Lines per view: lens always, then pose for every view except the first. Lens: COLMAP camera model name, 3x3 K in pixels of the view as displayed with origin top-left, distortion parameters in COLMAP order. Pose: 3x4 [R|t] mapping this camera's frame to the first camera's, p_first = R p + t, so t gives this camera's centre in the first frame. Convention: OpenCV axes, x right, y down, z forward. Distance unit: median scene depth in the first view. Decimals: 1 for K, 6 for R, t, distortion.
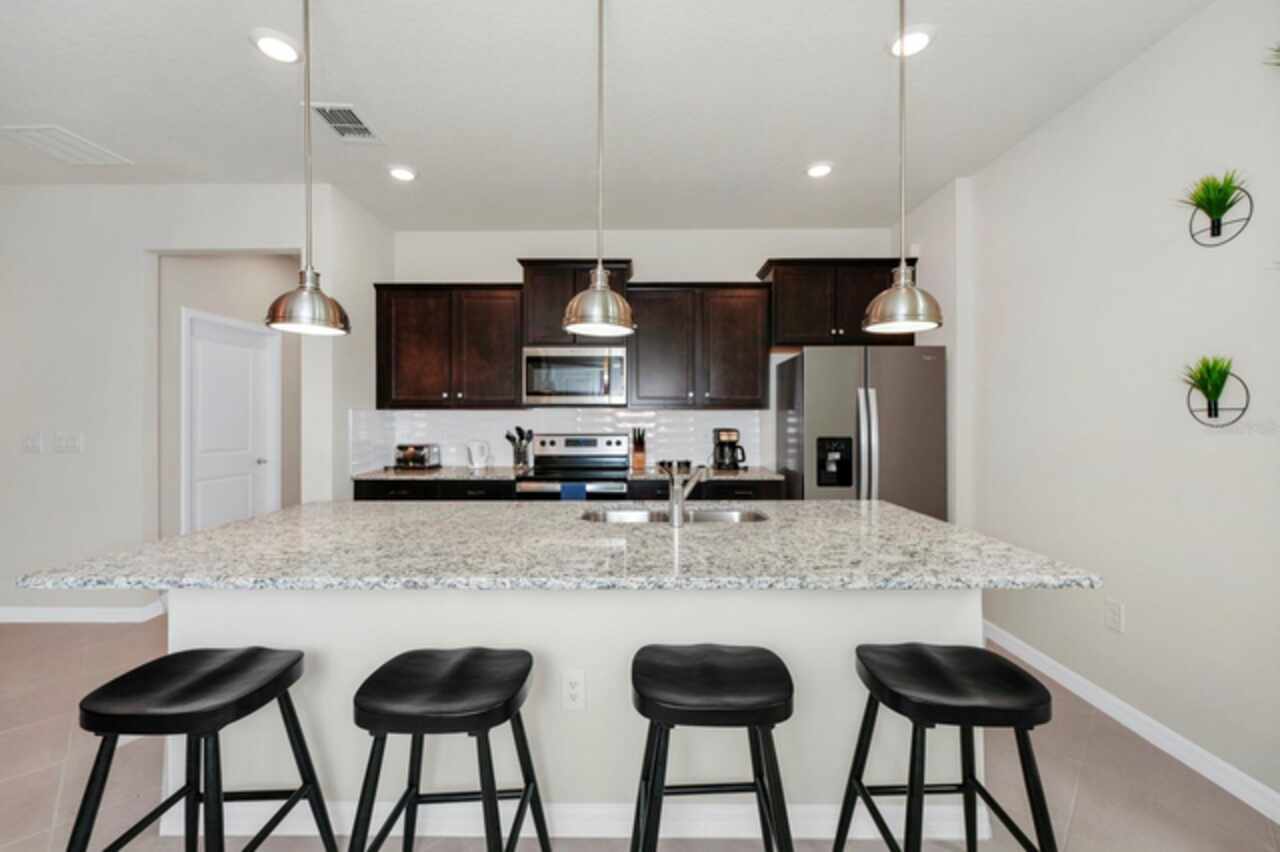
lens RADIAL K [[512.2, 0, 639.5], [0, 512.2, 418.7], [0, 0, 1]] dist [0.000353, -0.000011]
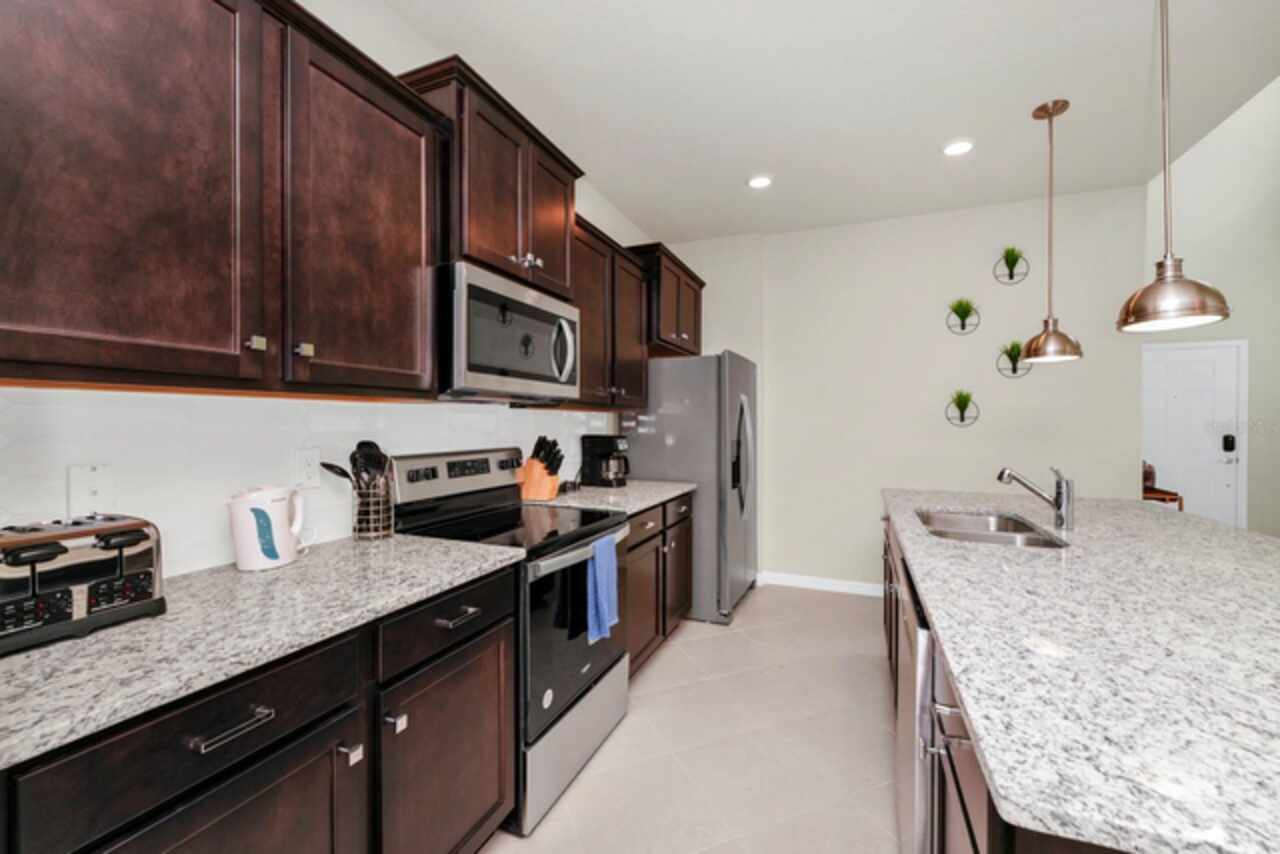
lens RADIAL K [[517.7, 0, 640.0], [0, 517.7, 427.0], [0, 0, 1]] dist [-0.001165, -0.000262]
pose [[0.377675, -0.008553, 0.925899, -0.569778], [0.000362, 0.999959, 0.009089, 0.000018], [-0.925938, -0.003098, 0.377663, 0.668050]]
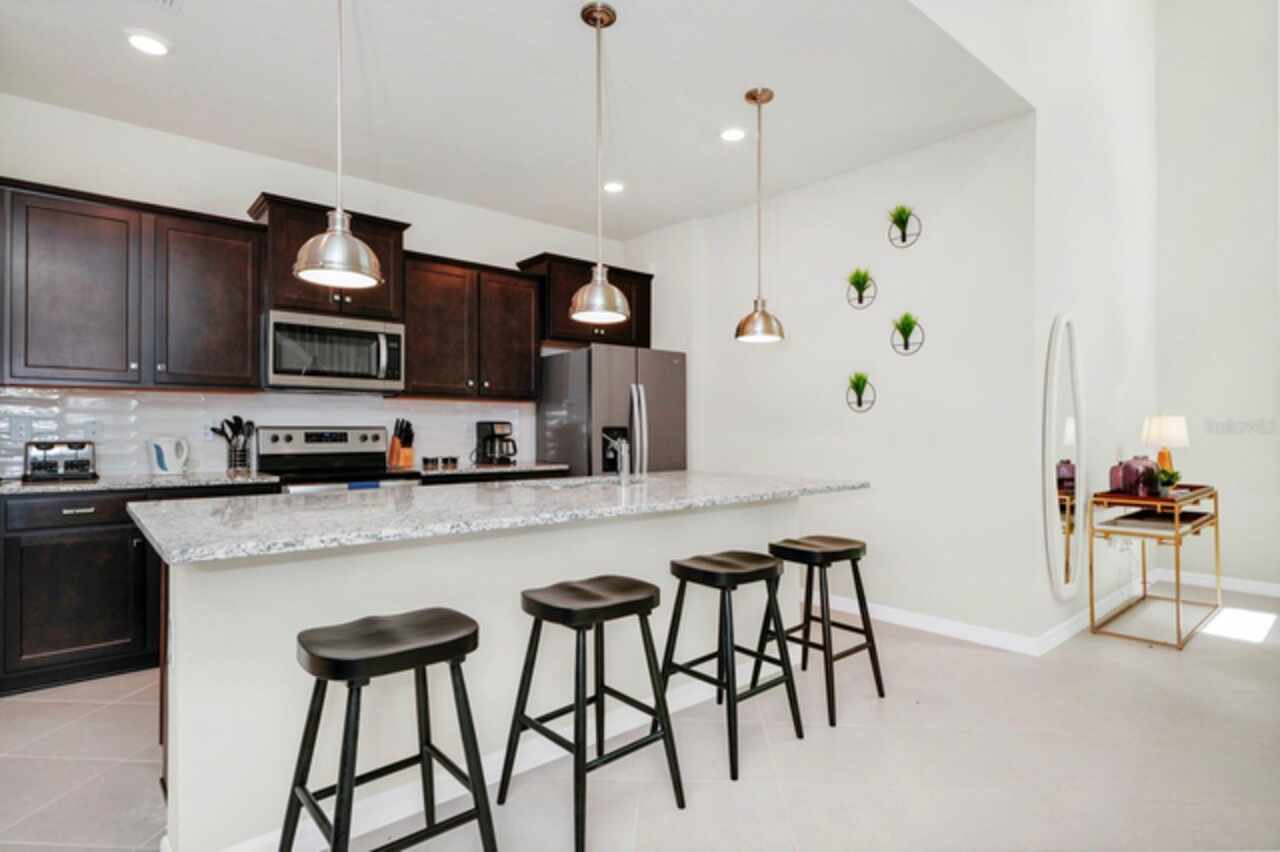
lens RADIAL K [[657.3, 0, 640.0], [0, 657.3, 426.0], [0, 0, 1]] dist [0.002746, -0.000318]
pose [[0.750652, 0.005475, 0.660675, -0.444103], [0.000428, 0.999961, -0.008773, 0.039862], [-0.660698, 0.006868, 0.750621, -0.090791]]
